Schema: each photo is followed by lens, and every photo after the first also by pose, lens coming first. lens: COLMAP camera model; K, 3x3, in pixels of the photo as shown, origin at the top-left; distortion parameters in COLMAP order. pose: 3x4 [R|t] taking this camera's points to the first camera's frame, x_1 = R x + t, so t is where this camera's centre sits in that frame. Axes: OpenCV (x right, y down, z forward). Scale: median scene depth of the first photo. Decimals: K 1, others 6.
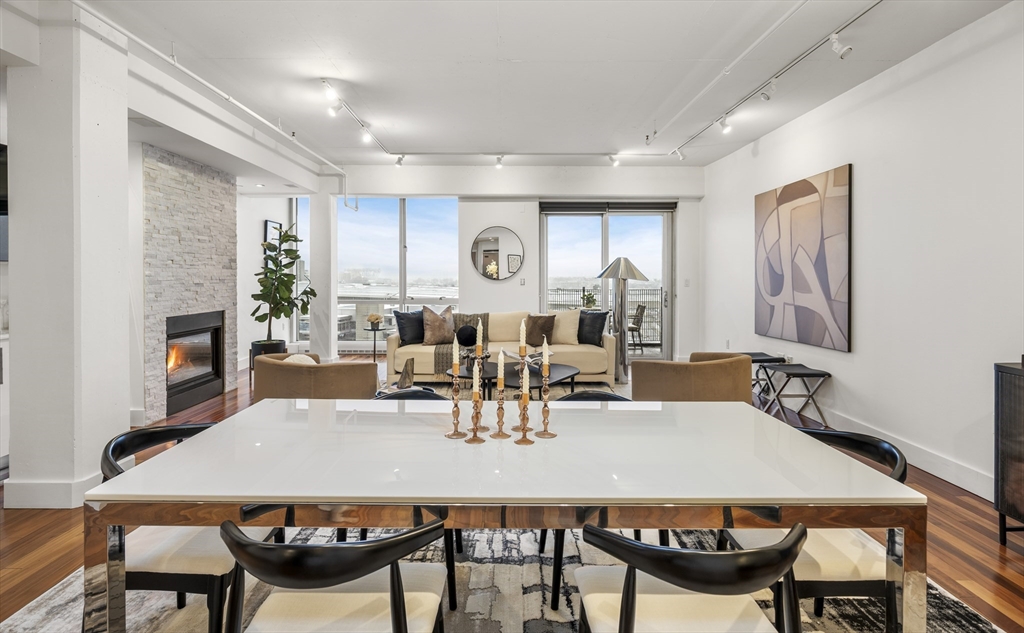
lens RADIAL K [[516.3, 0, 502.0], [0, 516.3, 276.3], [0, 0, 1]] dist [-0.002621, 0.000213]
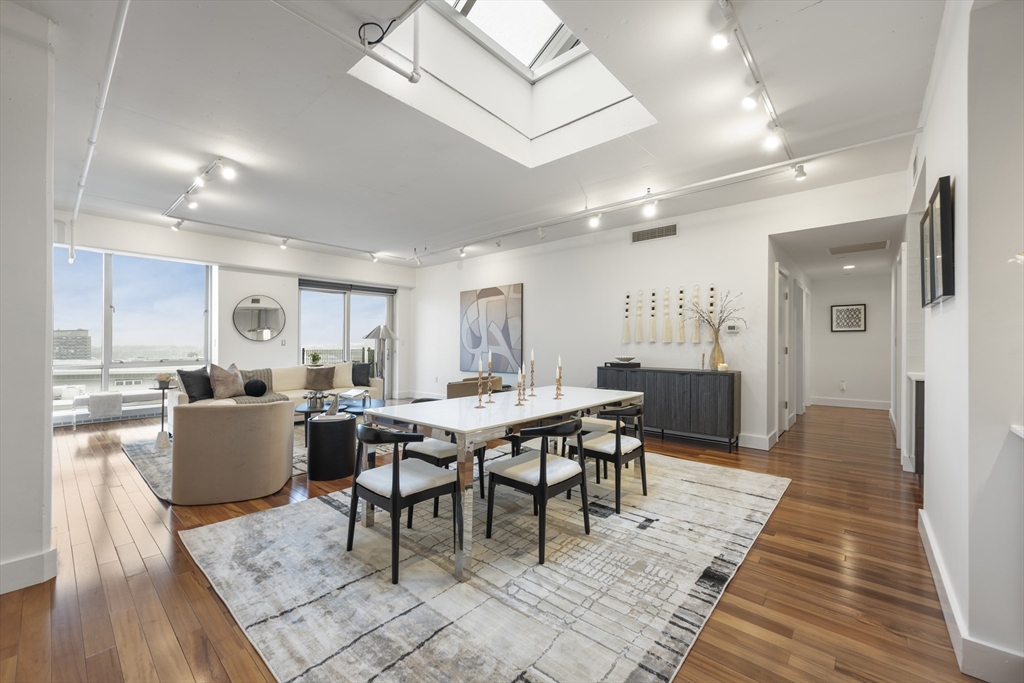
lens RADIAL K [[401.3, 0, 513.5], [0, 401.3, 338.9], [0, 0, 1]] dist [-0.000894, -0.000080]
pose [[0.664125, 0.004755, 0.747607, -0.393275], [0.003785, 0.999946, -0.009723, 0.016899], [-0.747612, 0.009287, 0.664071, -0.037158]]
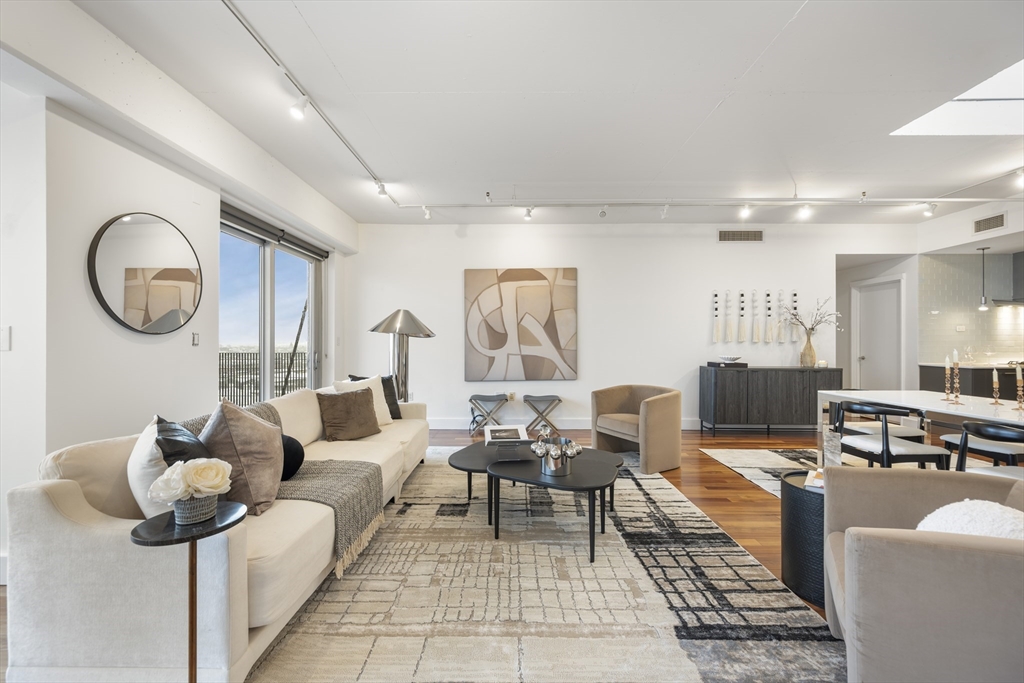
lens RADIAL K [[401.3, 0, 499.0], [0, 401.3, 341.2], [0, 0, 1]] dist [-0.000894, -0.000080]
pose [[0.017587, -0.000104, 0.999845, -0.444863], [0.002485, 0.999997, 0.000060, 0.014417], [-0.999842, 0.002483, 0.017587, 0.862045]]
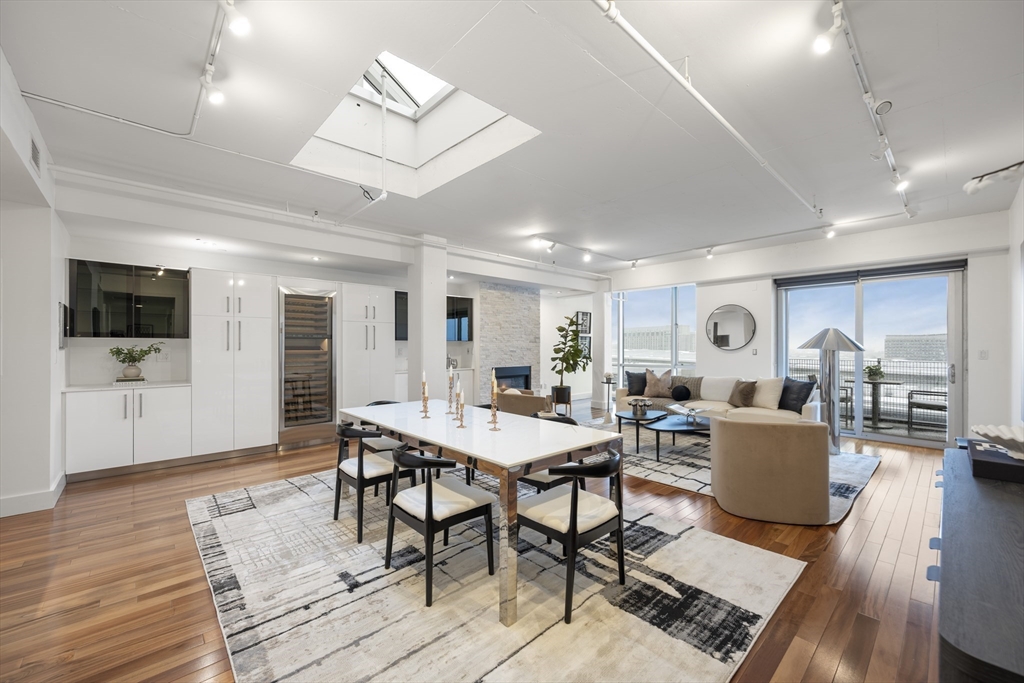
lens RADIAL K [[401.3, 0, 503.3], [0, 401.3, 340.9], [0, 0, 1]] dist [-0.000894, -0.000080]
pose [[0.670132, -0.012014, -0.742145, 0.411120], [-0.000858, 0.999856, -0.016960, 0.002708], [0.742241, 0.012002, 0.670025, 0.004262]]
